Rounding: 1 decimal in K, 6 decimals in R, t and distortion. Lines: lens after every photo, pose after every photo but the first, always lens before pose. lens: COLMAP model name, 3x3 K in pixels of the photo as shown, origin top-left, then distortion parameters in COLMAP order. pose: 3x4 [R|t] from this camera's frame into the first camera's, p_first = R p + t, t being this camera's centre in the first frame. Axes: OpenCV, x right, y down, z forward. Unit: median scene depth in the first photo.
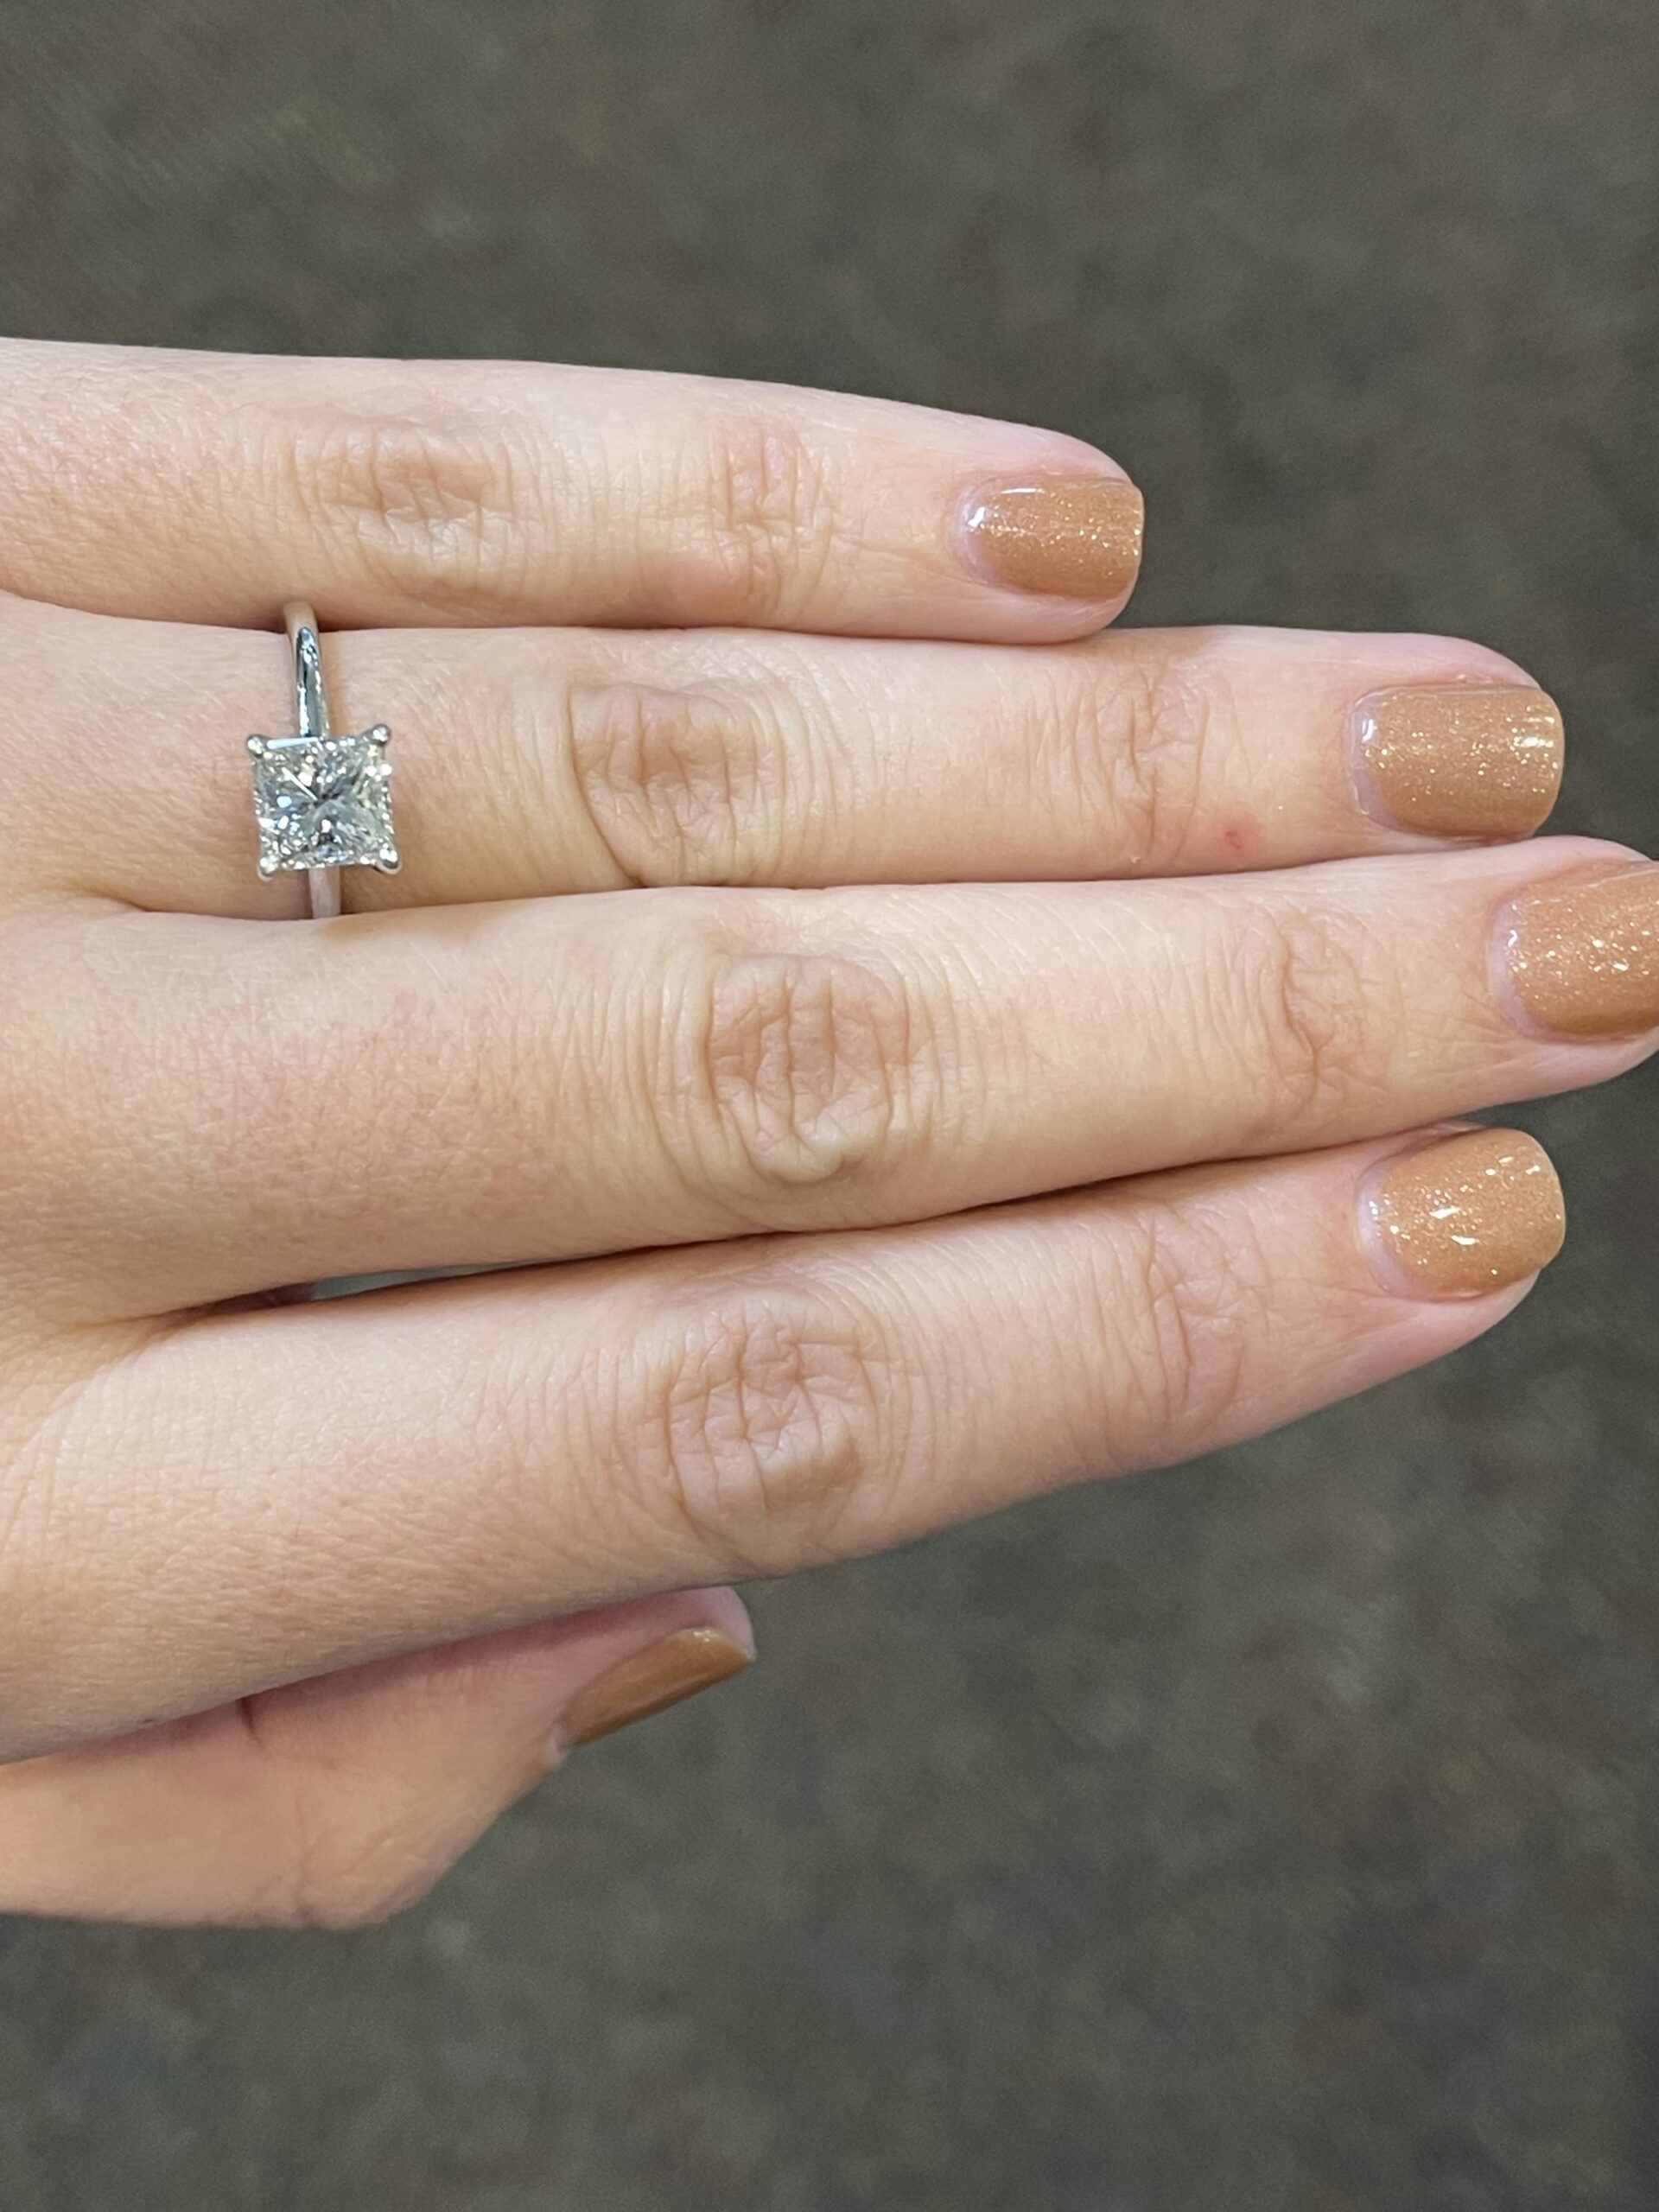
lens RADIAL K [[3314.2, 0, 990.6], [0, 3314.2, 1239.4], [0, 0, 1]] dist [-0.178422, 1.366272]
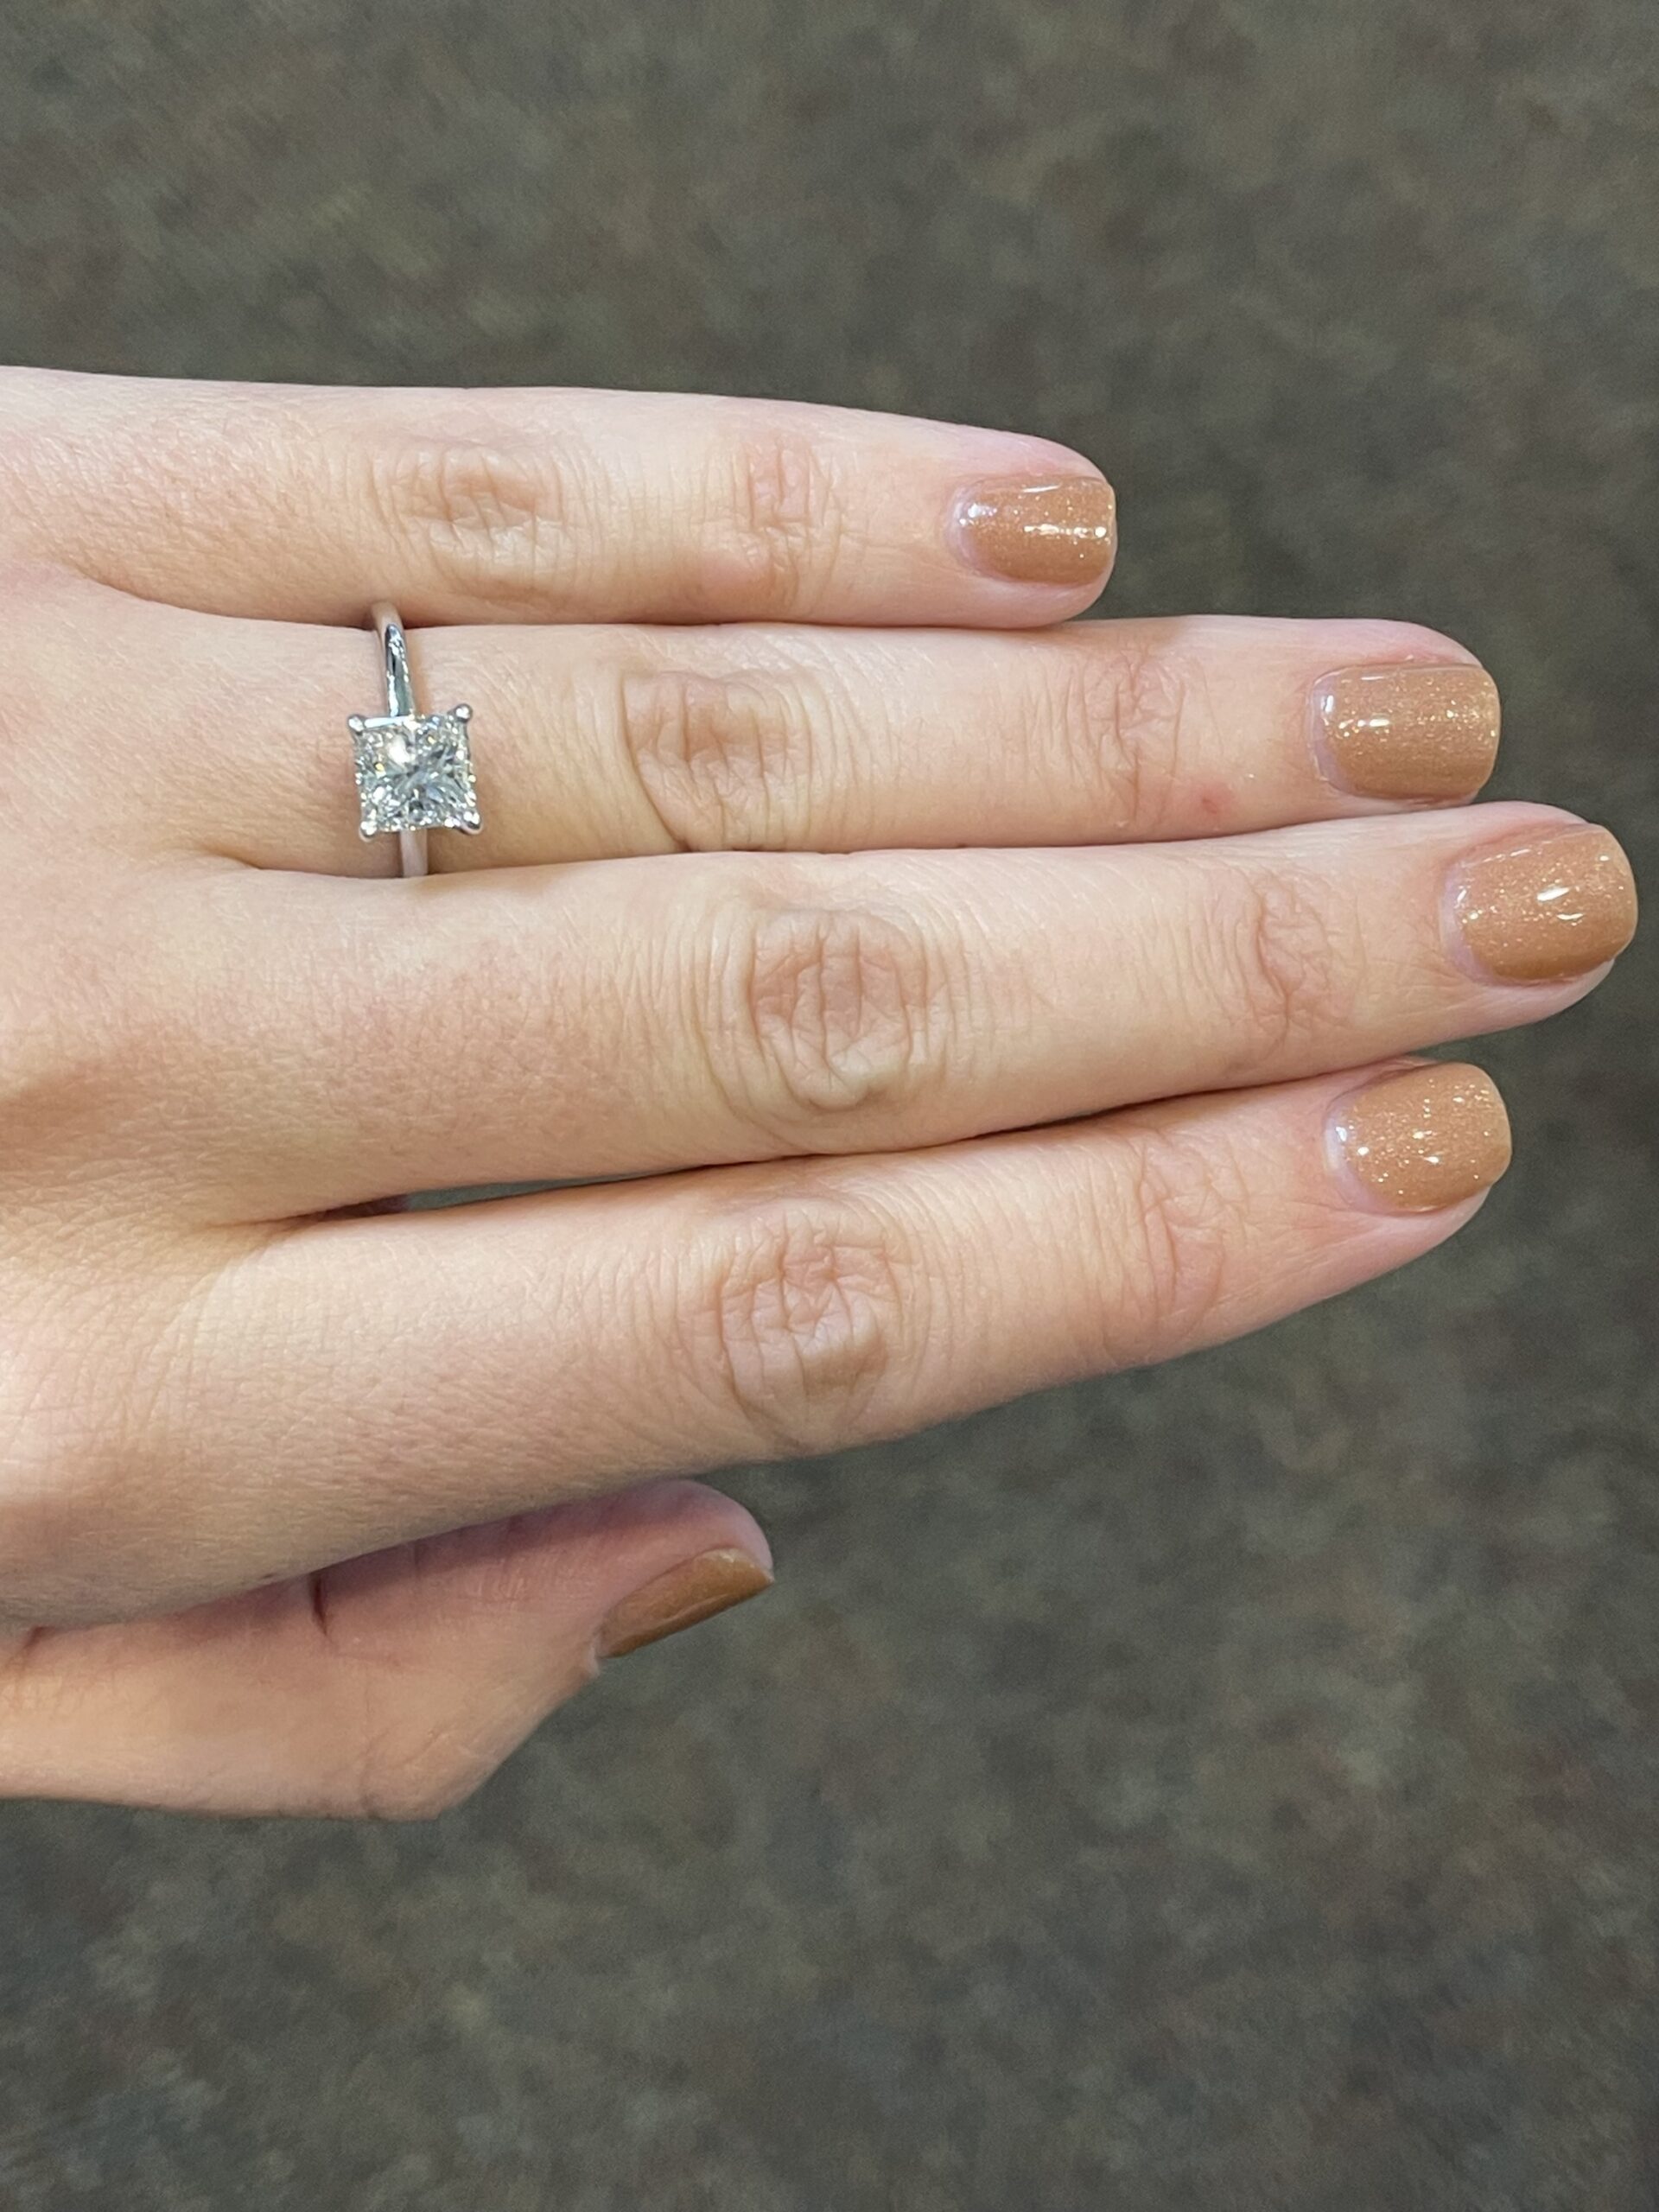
lens RADIAL K [[3275.0, 0, 985.8], [0, 3275.0, 1107.0], [0, 0, 1]] dist [0.005998, 0.033995]
pose [[0.999985, -0.005453, 0.000334, -0.005072], [0.005462, 0.999229, -0.038884, 0.025919], [-0.000122, 0.038885, 0.999244, -0.120822]]
